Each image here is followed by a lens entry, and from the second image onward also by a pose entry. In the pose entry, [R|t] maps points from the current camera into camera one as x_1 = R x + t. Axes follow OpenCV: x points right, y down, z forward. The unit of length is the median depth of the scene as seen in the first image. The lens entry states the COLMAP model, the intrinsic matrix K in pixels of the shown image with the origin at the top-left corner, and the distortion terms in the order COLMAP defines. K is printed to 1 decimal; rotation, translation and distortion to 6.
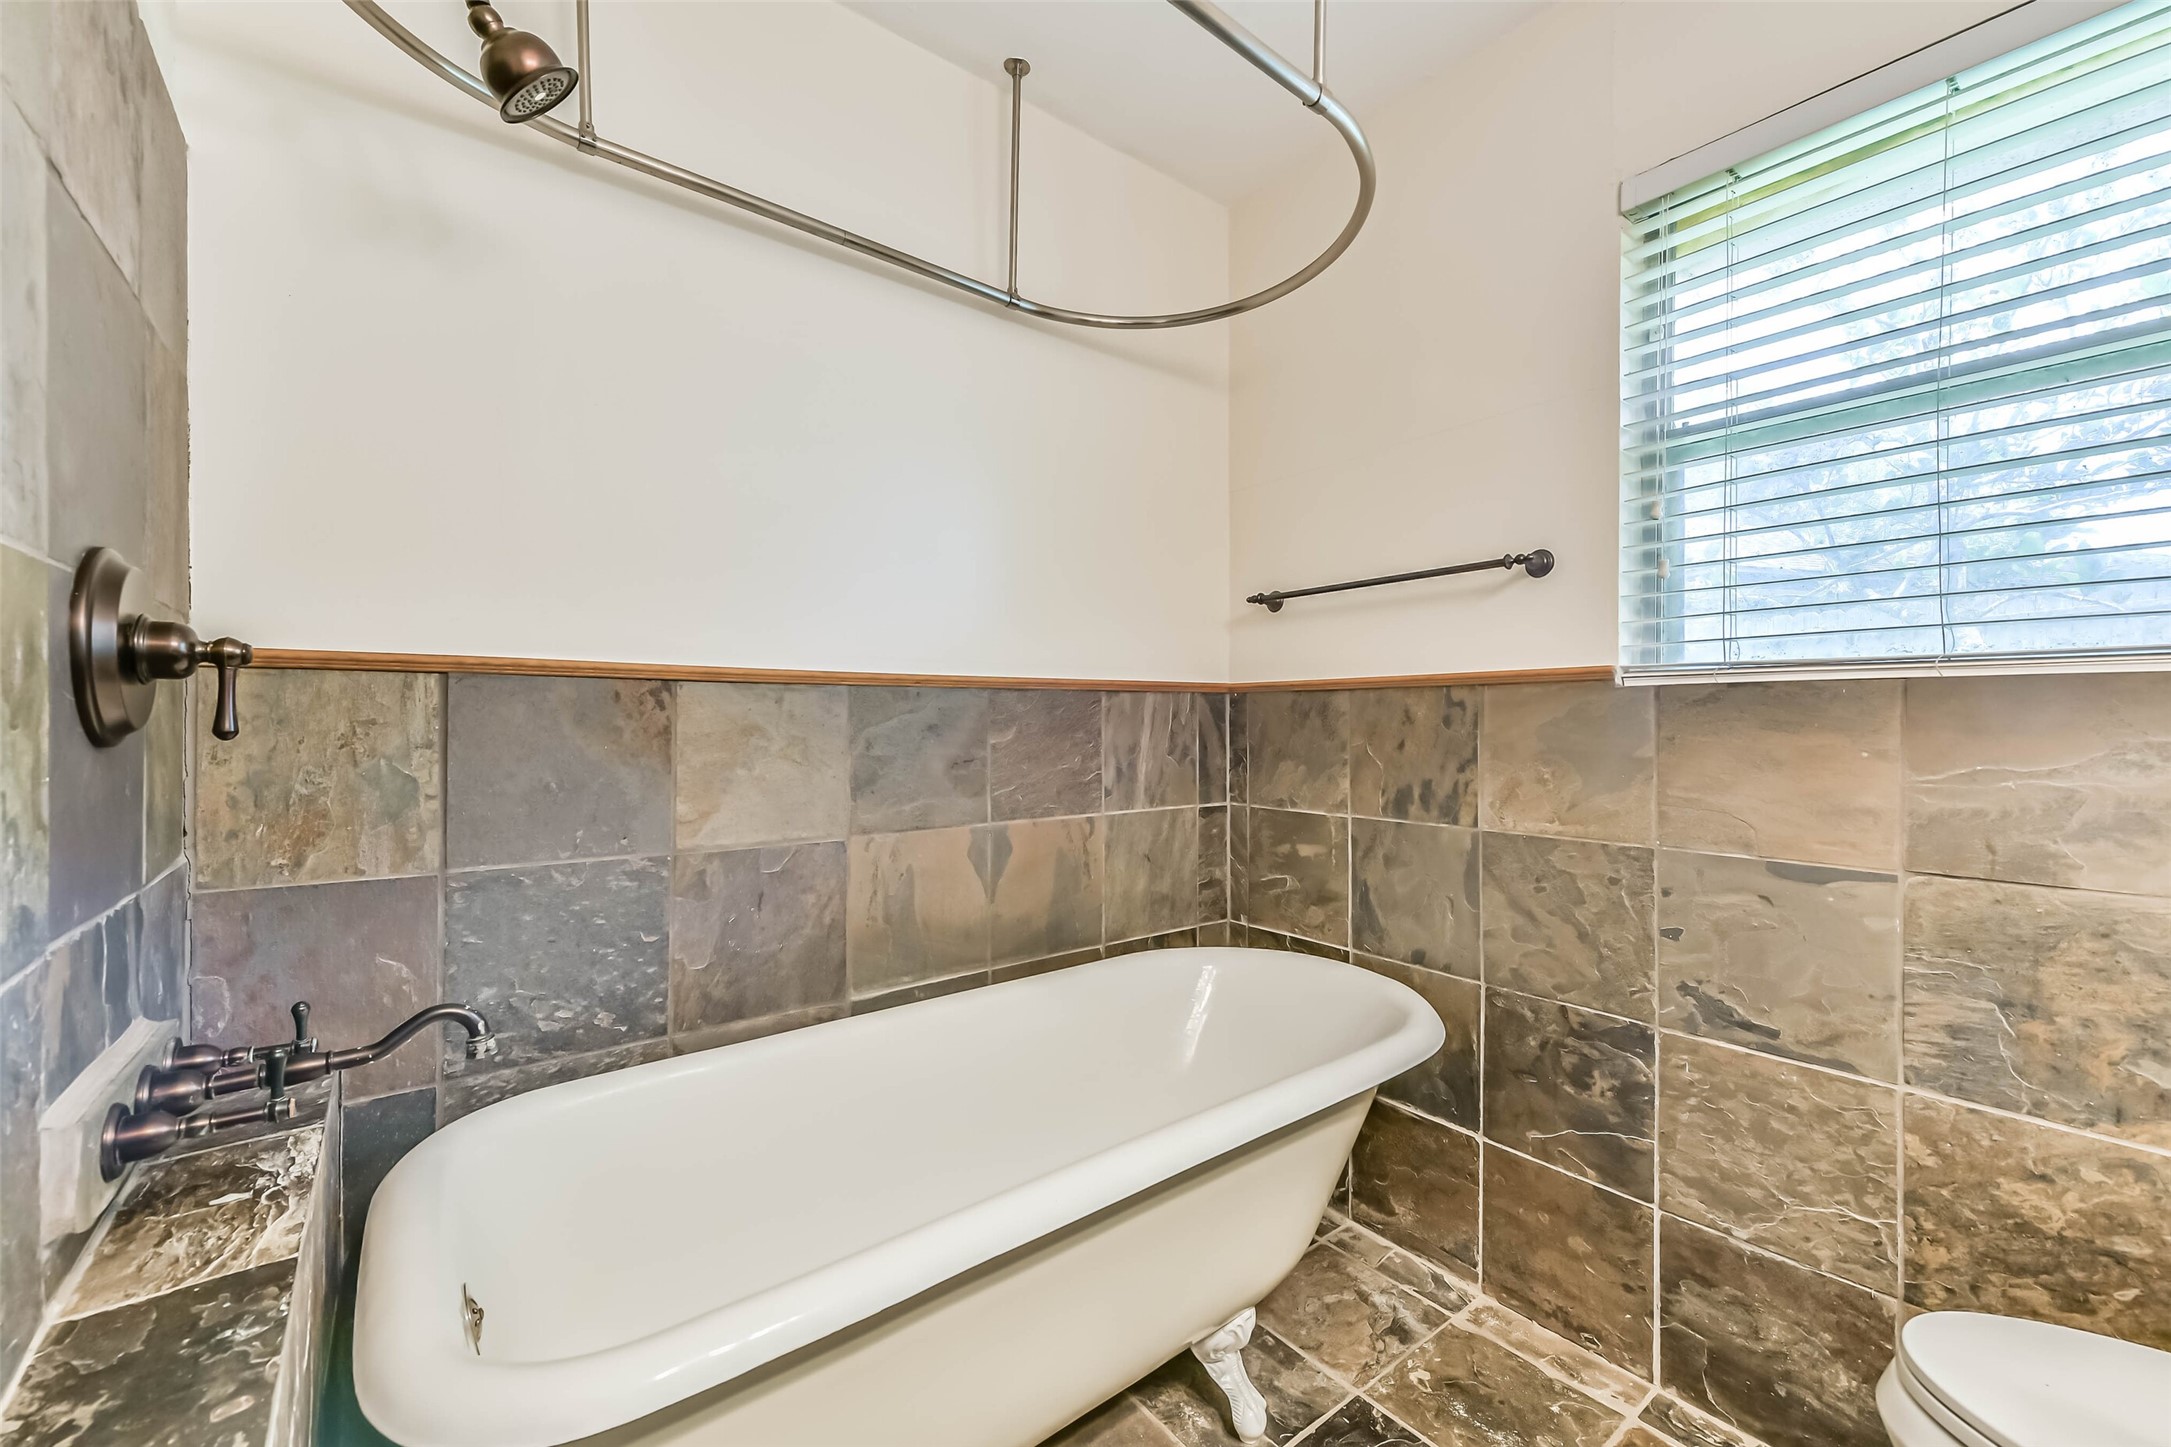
lens RADIAL K [[844.9, 0, 1079.5], [0, 844.9, 739.7], [0, 0, 1]] dist [0.016646, -0.008003]
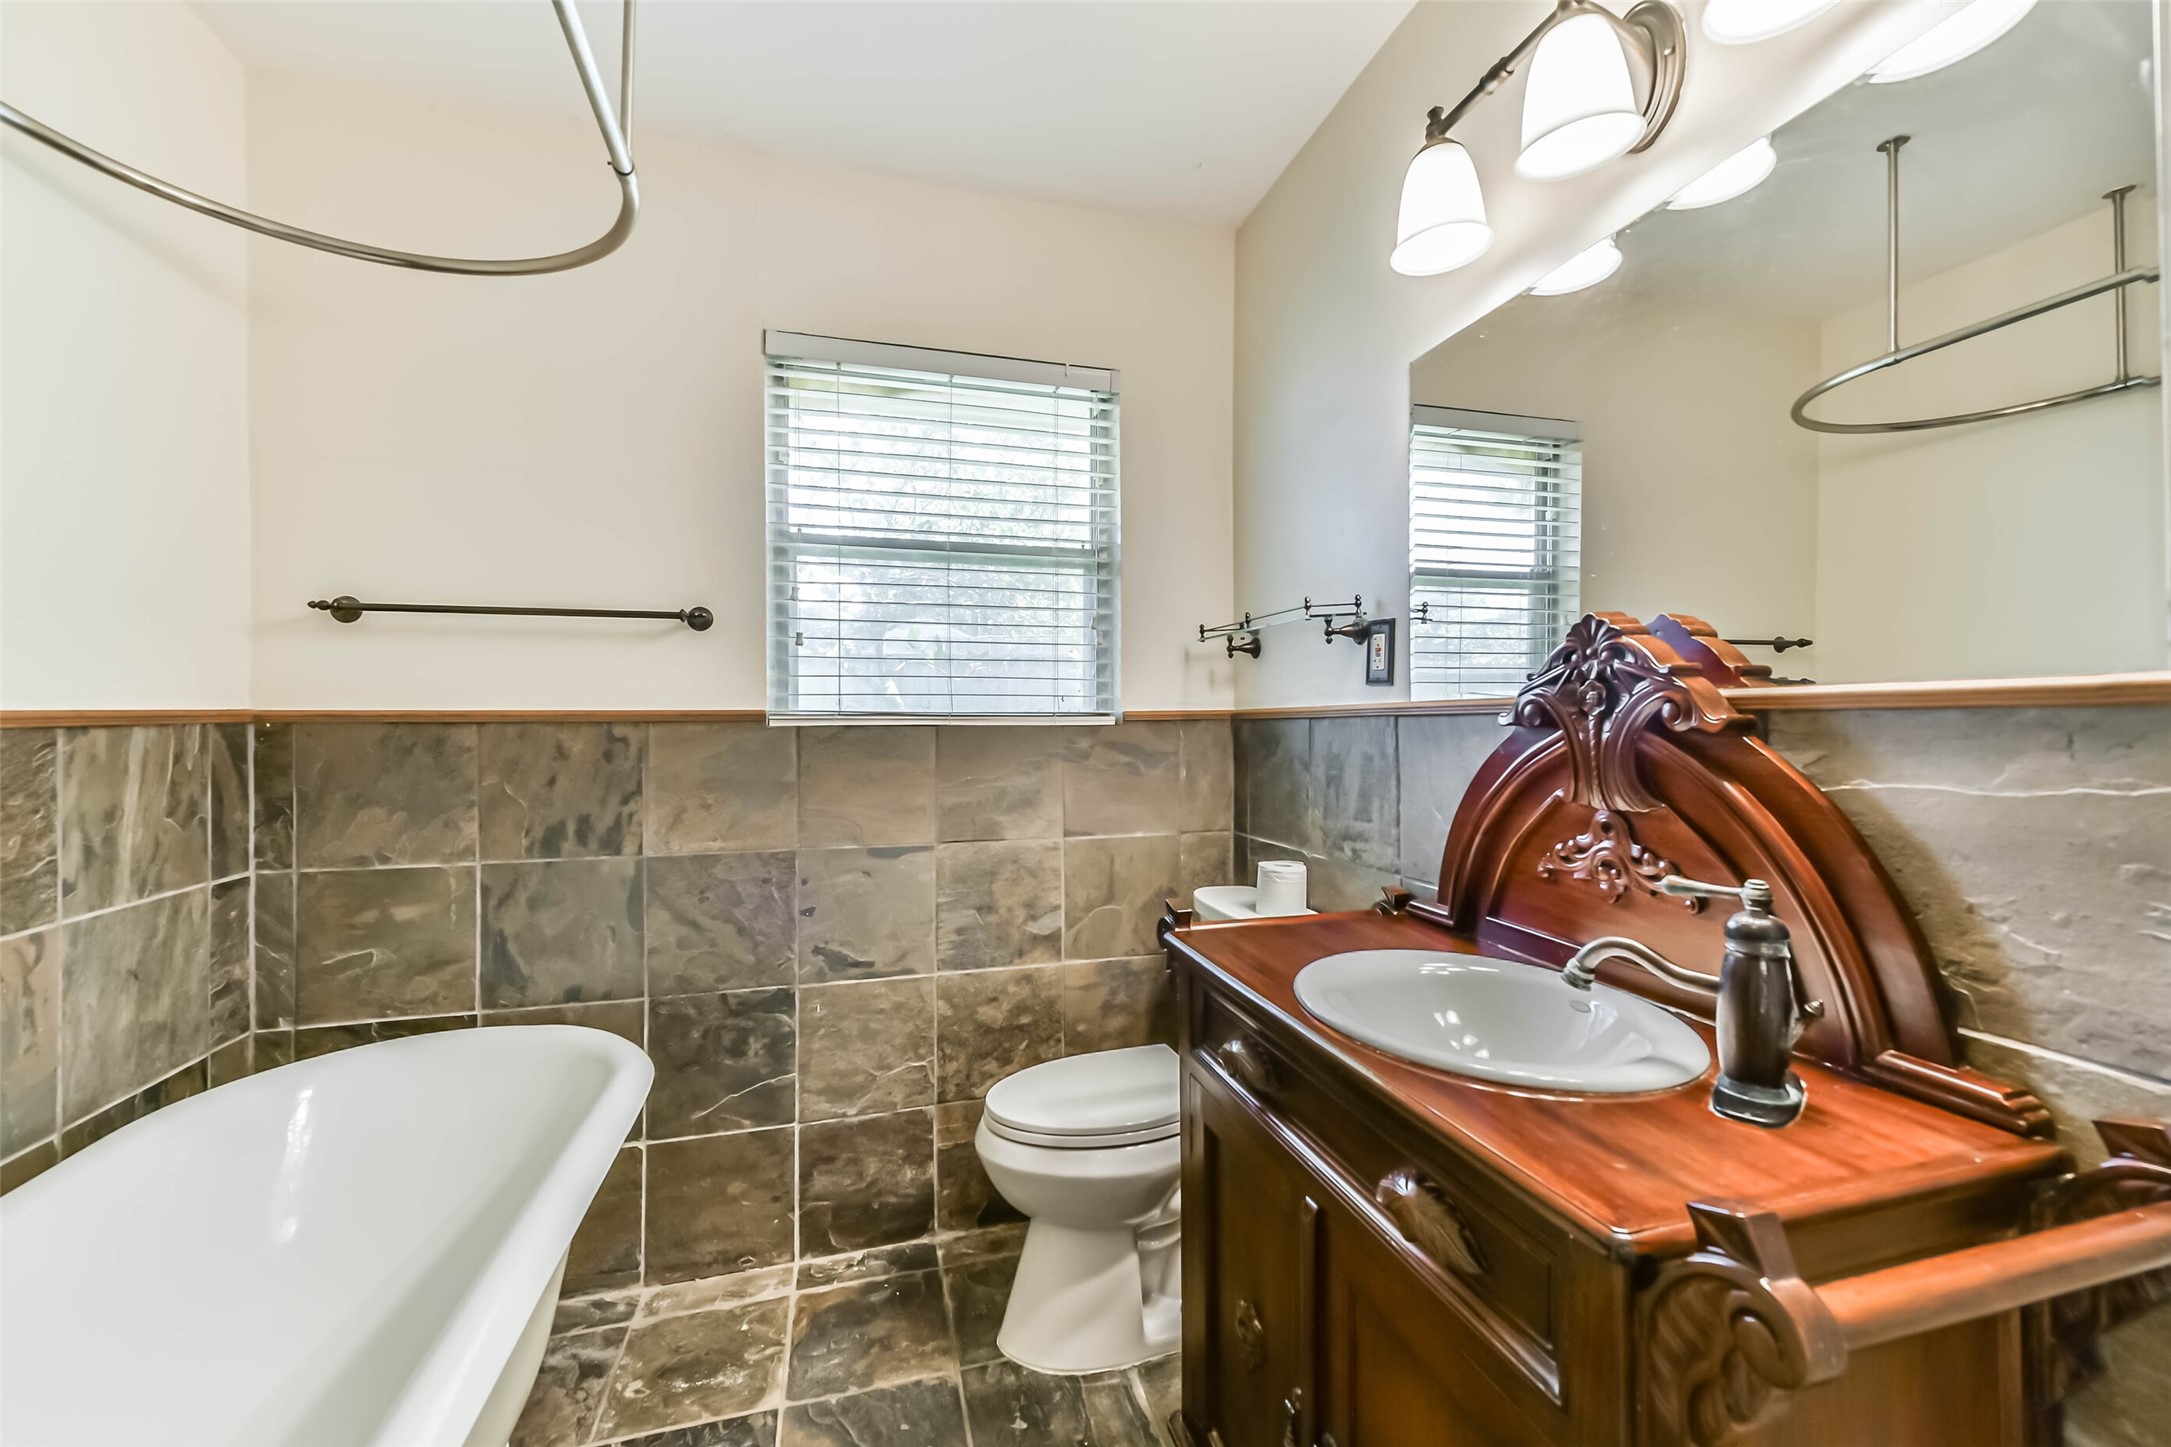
lens RADIAL K [[844.9, 0, 1079.5], [0, 844.9, 739.7], [0, 0, 1]] dist [0.016646, -0.008003]
pose [[0.397870, -0.027618, 0.917026, -0.311855], [0.027795, 0.999451, 0.018041, -0.048942], [-0.917021, 0.018311, 0.398419, 0.068218]]
